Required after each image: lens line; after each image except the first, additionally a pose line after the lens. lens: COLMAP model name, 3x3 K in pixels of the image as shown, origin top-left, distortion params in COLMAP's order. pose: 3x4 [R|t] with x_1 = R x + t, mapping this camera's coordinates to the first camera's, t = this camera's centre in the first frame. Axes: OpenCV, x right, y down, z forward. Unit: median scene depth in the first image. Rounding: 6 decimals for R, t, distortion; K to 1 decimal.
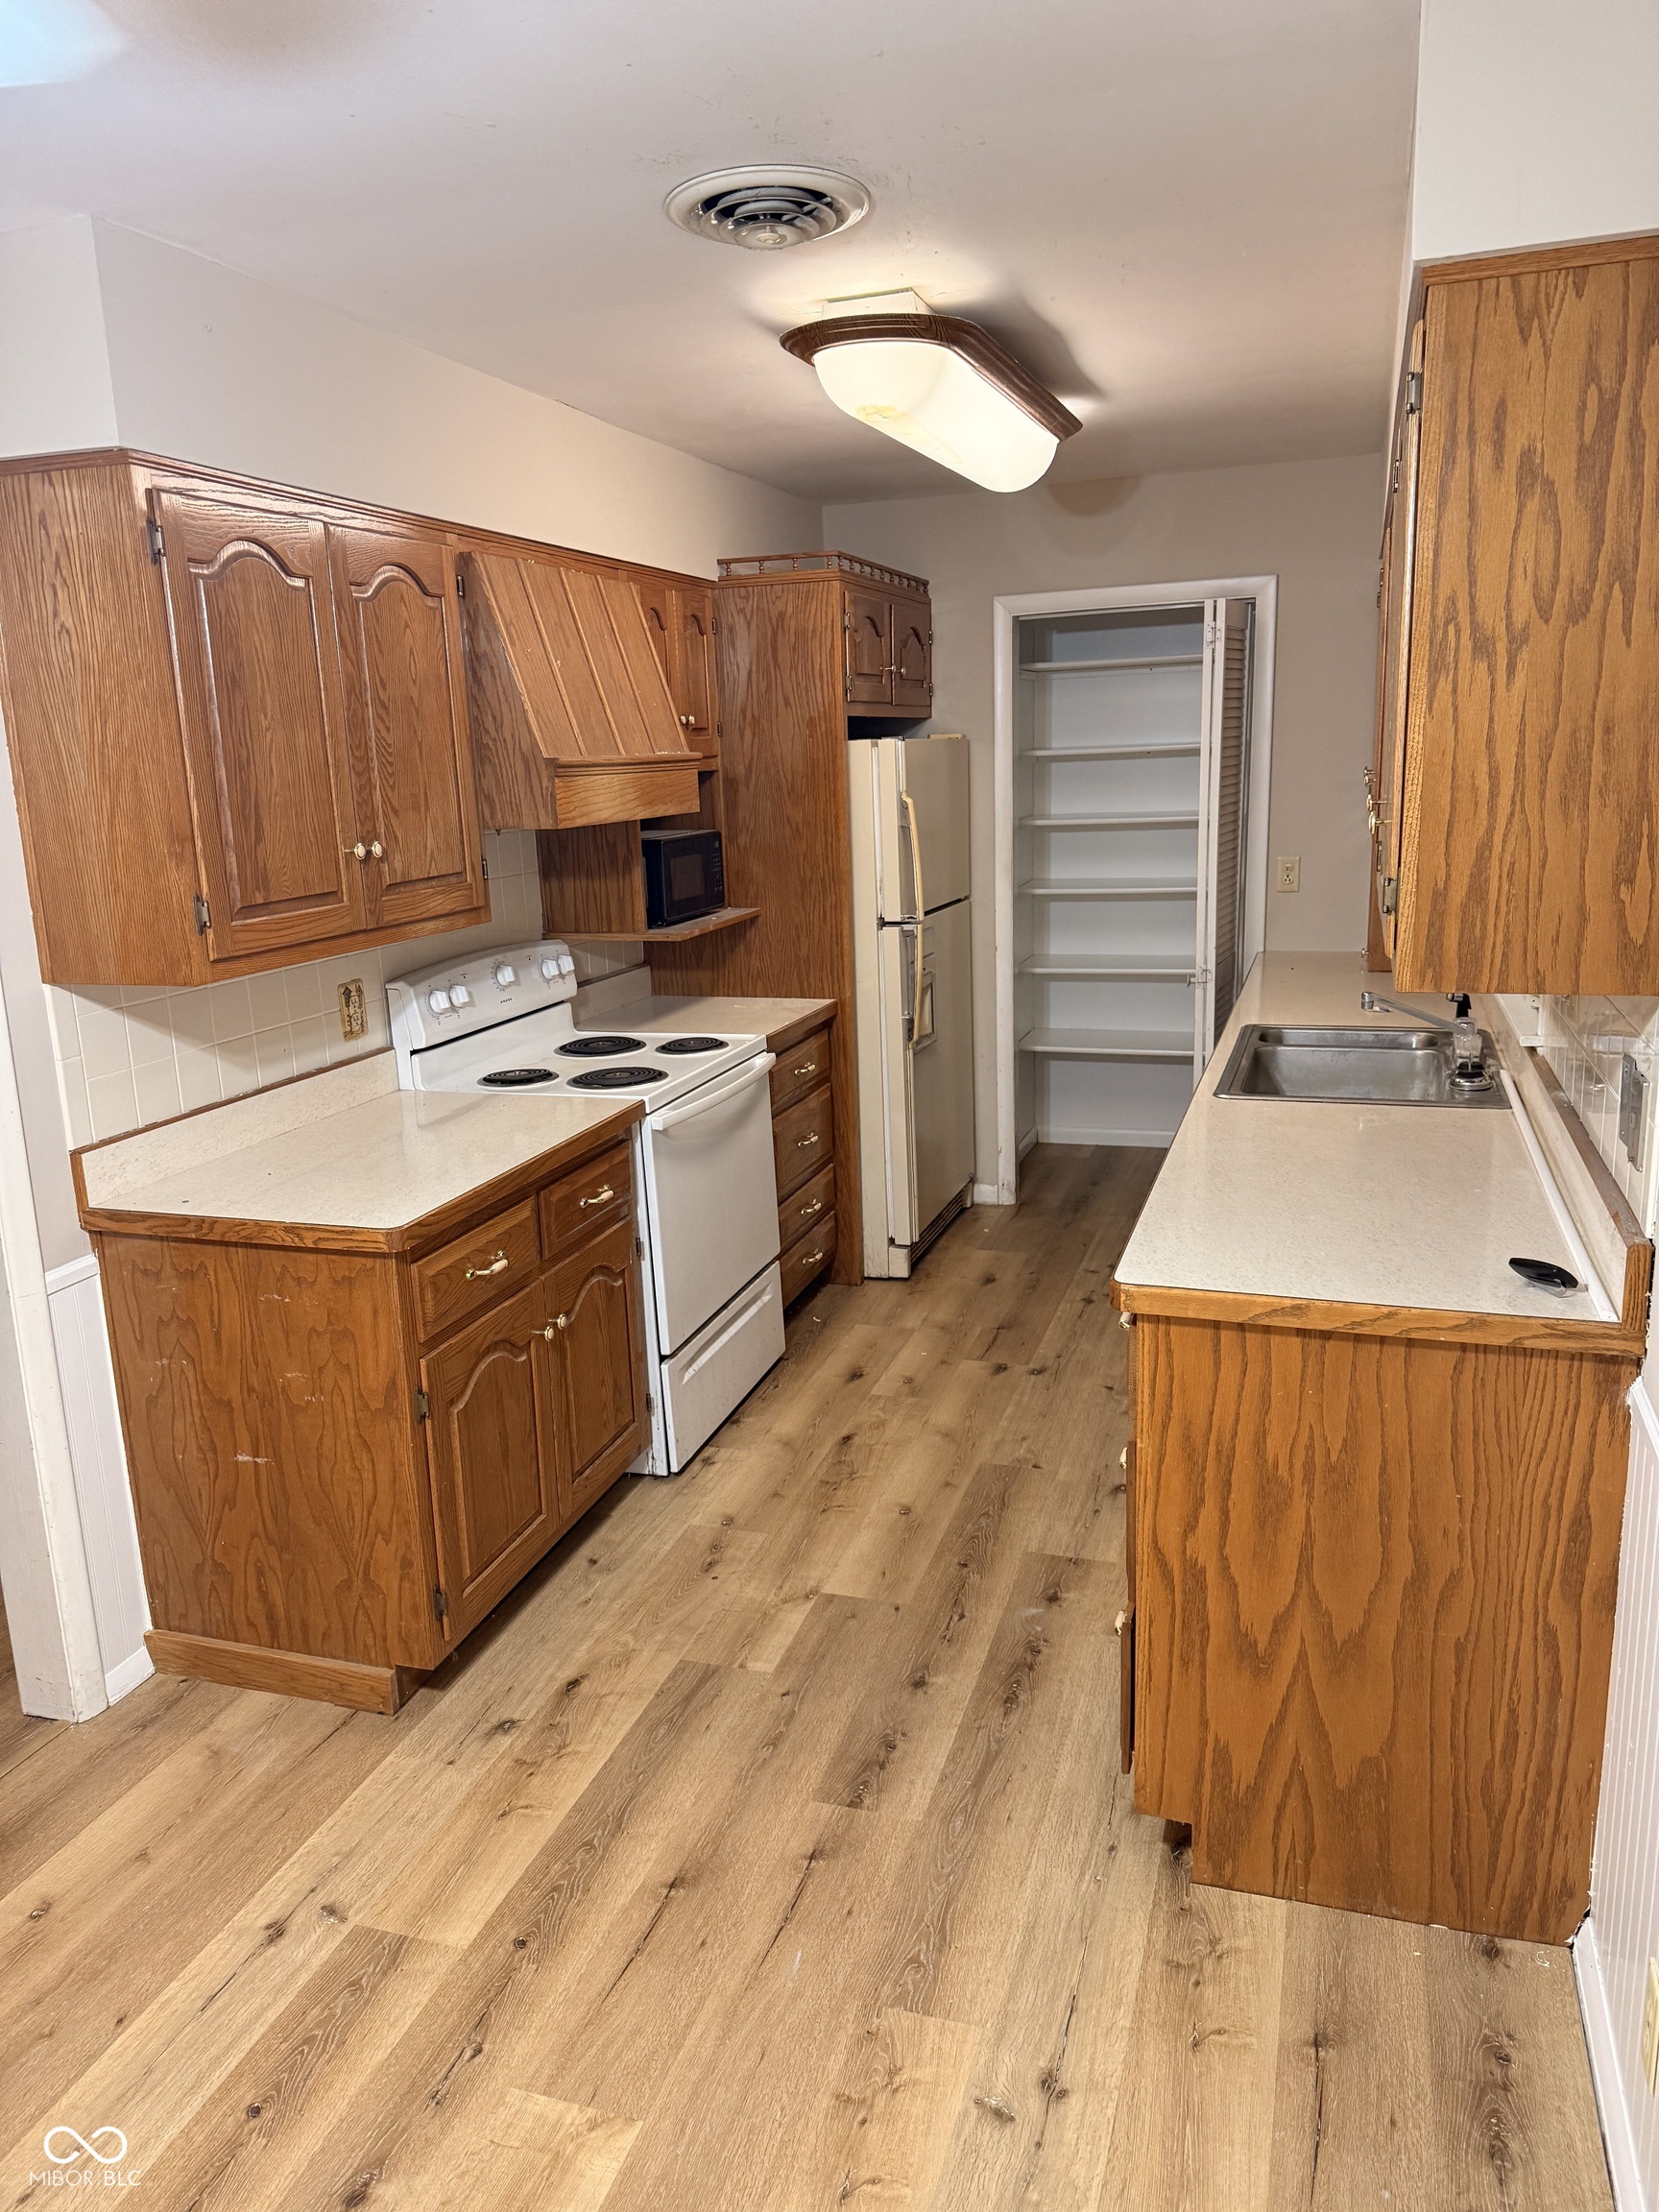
lens RADIAL K [[1560.2, 0, 825.6], [0, 1560.2, 1106.4], [0, 0, 1]] dist [0.003826, 0.003712]
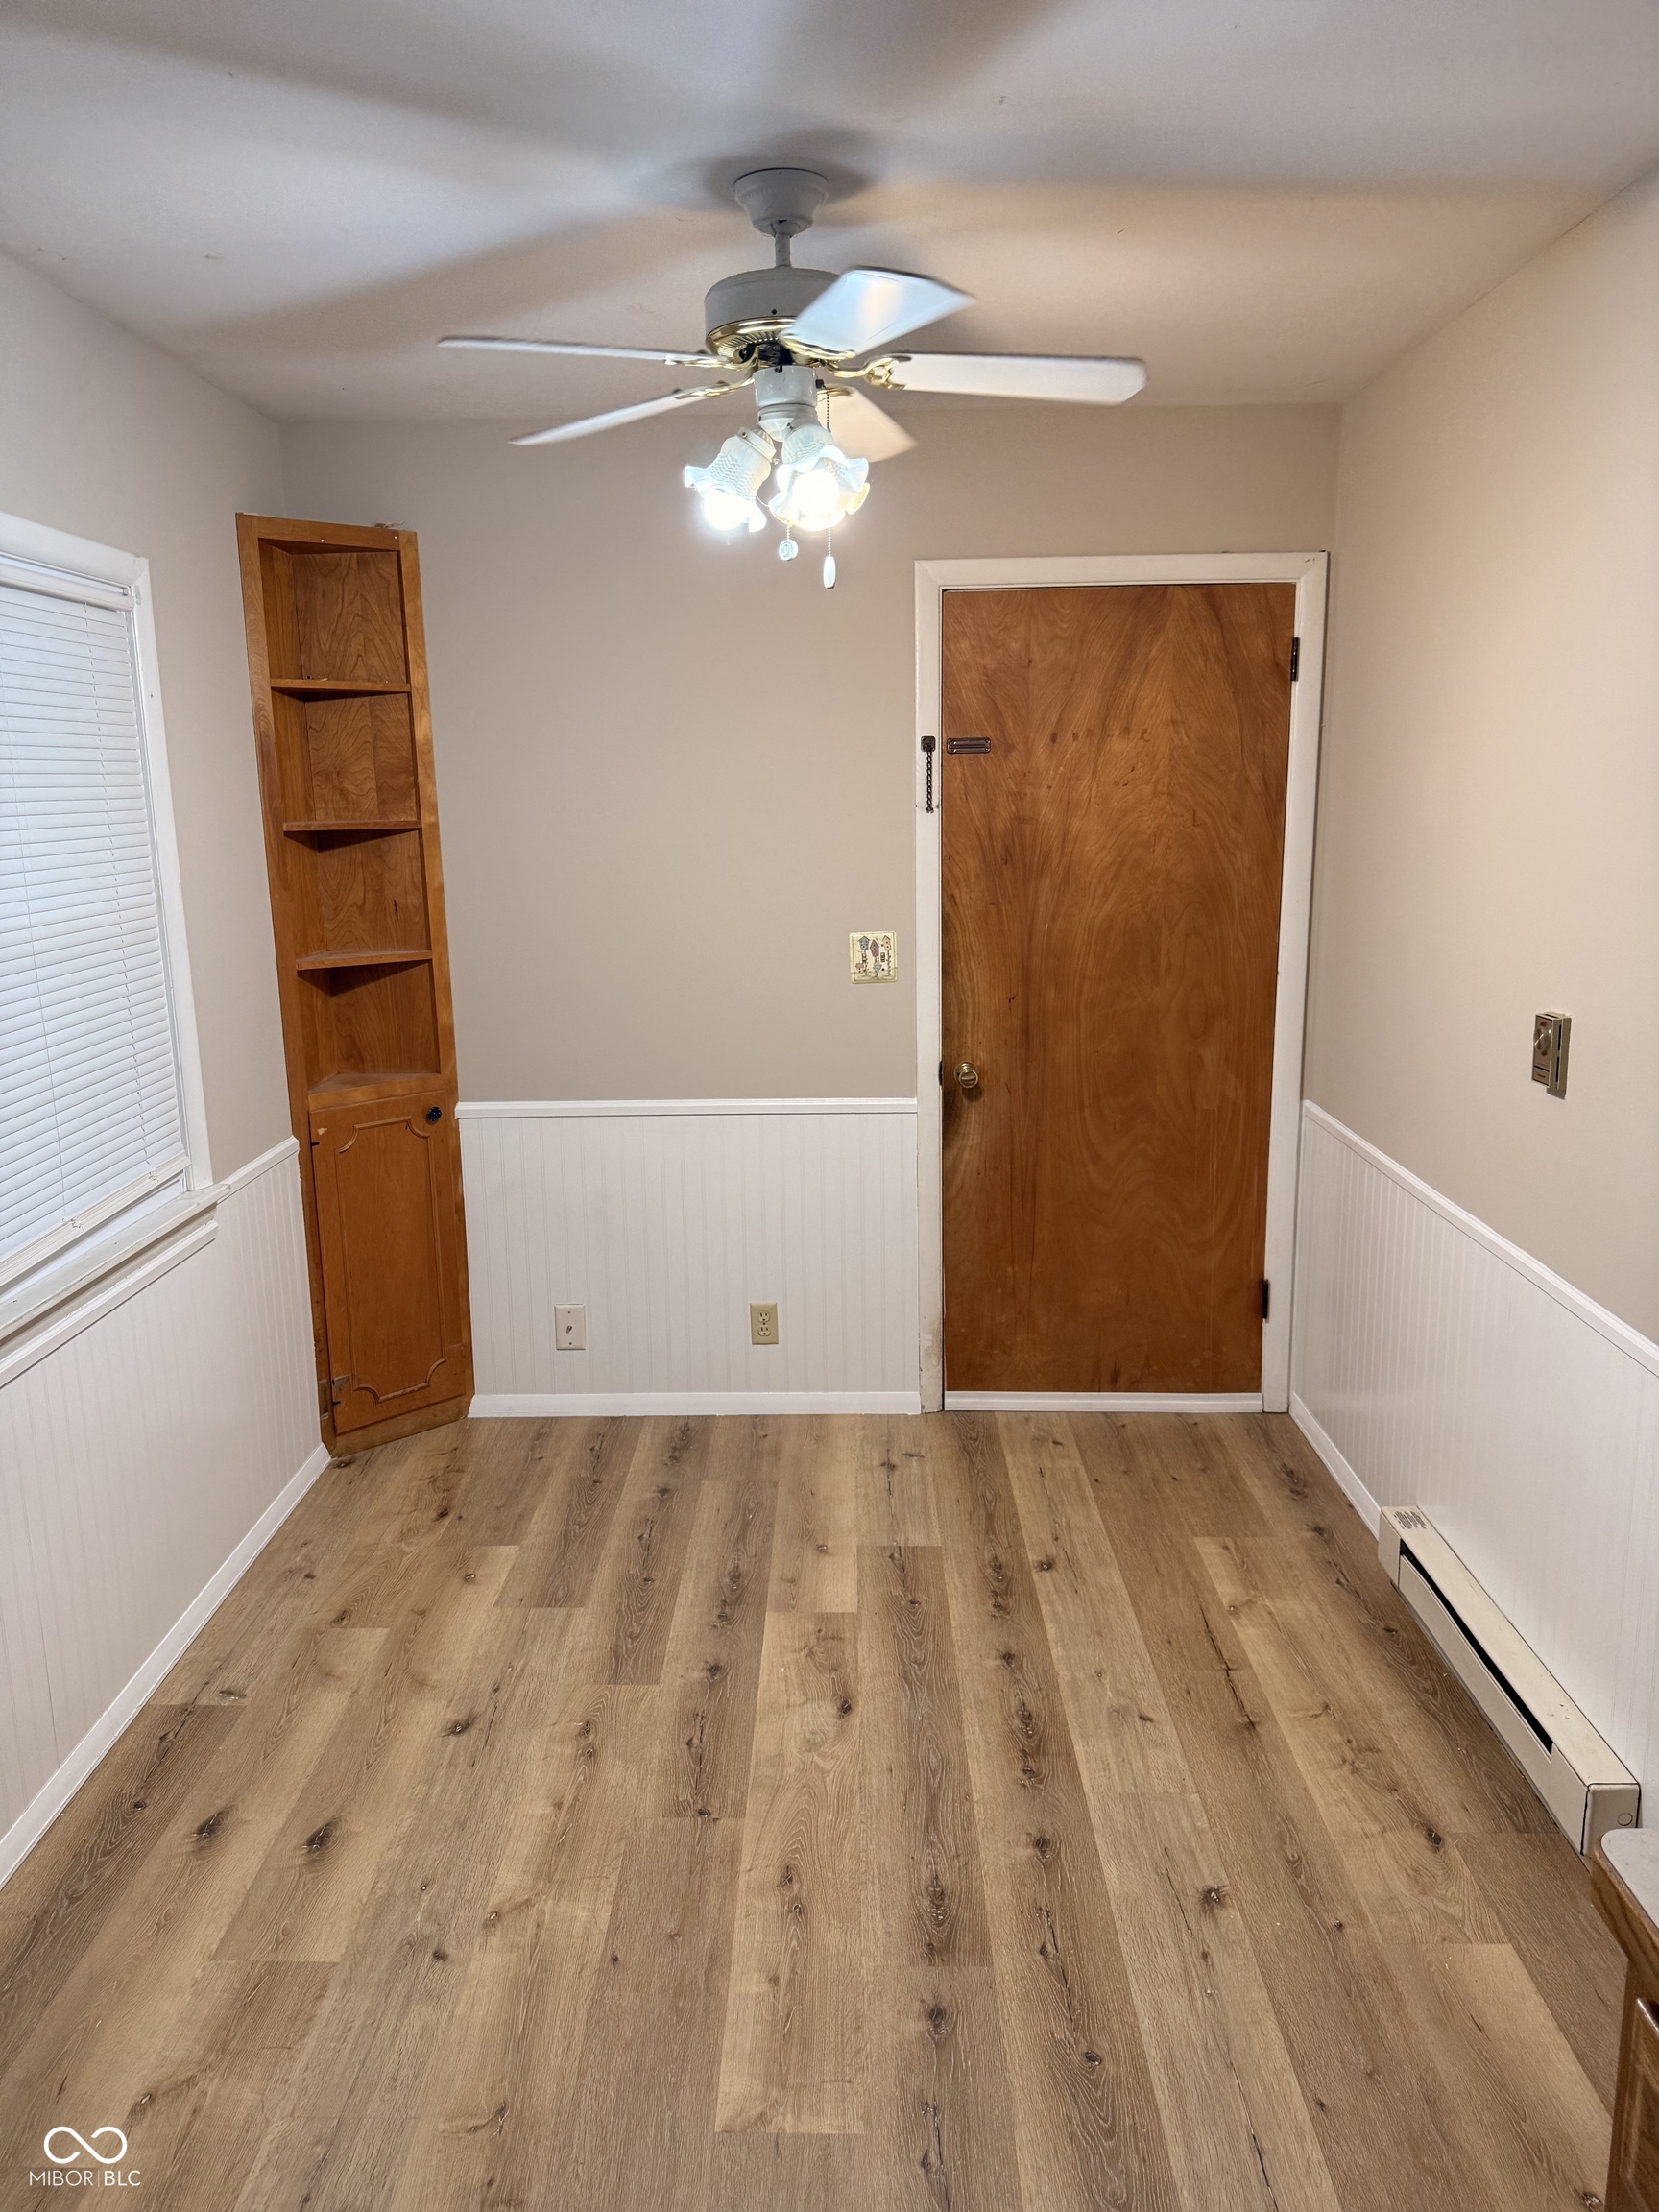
lens RADIAL K [[1560.2, 0, 831.4], [0, 1560.2, 1098.0], [0, 0, 1]] dist [0.003826, 0.003712]
pose [[-0.946572, 0.108384, -0.303735, 0.045733], [-0.031499, 0.906258, 0.421551, -0.378055], [0.320951, 0.408595, -0.854424, 1.607059]]
